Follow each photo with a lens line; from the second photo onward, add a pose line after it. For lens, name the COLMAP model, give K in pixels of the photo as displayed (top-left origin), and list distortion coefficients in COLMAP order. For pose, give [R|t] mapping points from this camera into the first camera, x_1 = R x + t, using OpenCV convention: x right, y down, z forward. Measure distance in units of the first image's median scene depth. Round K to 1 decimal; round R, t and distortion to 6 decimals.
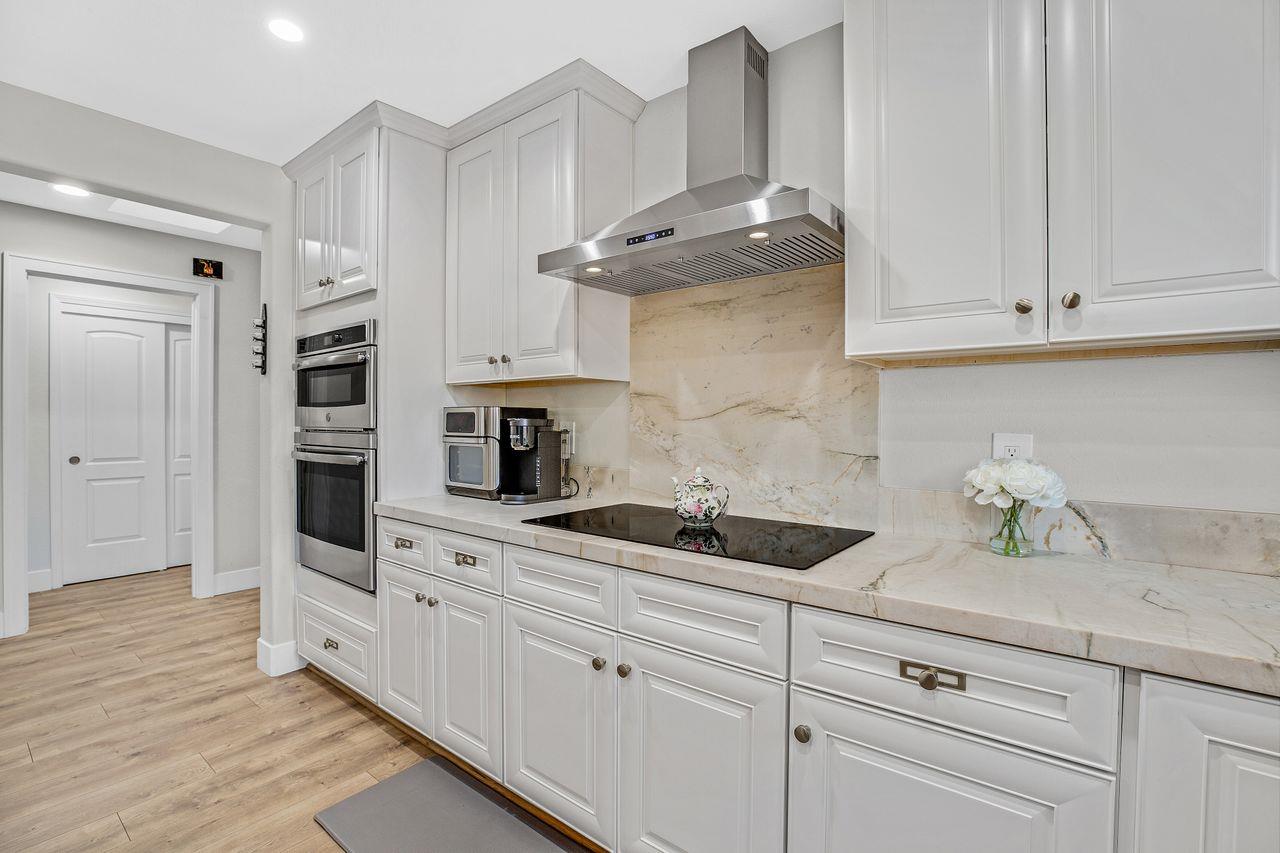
lens RADIAL K [[580.9, 0, 645.0], [0, 580.9, 424.8], [0, 0, 1]] dist [-0.049237, 0.011383]
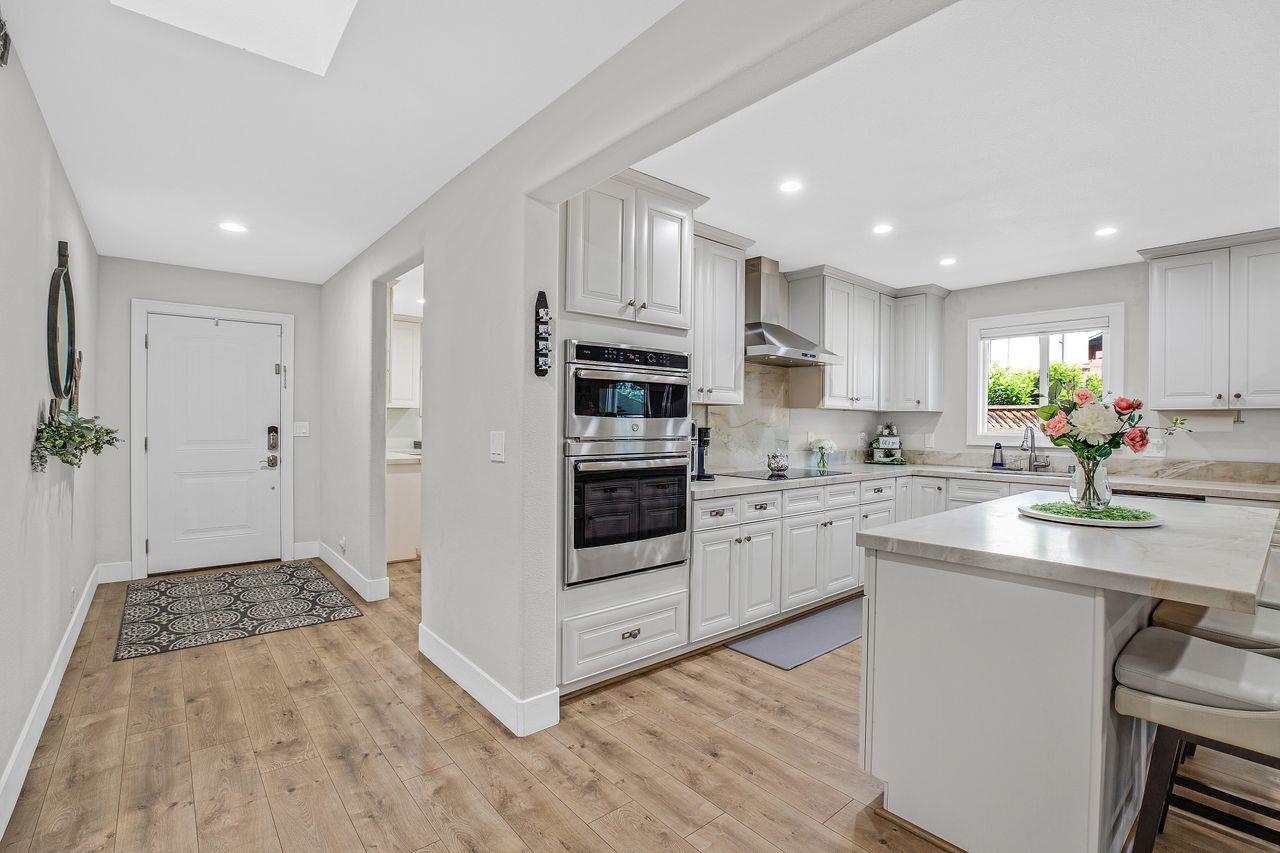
lens RADIAL K [[580.9, 0, 645.0], [0, 580.9, 424.8], [0, 0, 1]] dist [-0.049237, 0.011383]
pose [[0.199595, -0.007516, 0.979850, -2.026185], [-0.005054, 0.999949, 0.008700, -0.034833], [-0.979865, -0.006689, 0.199547, 0.936328]]
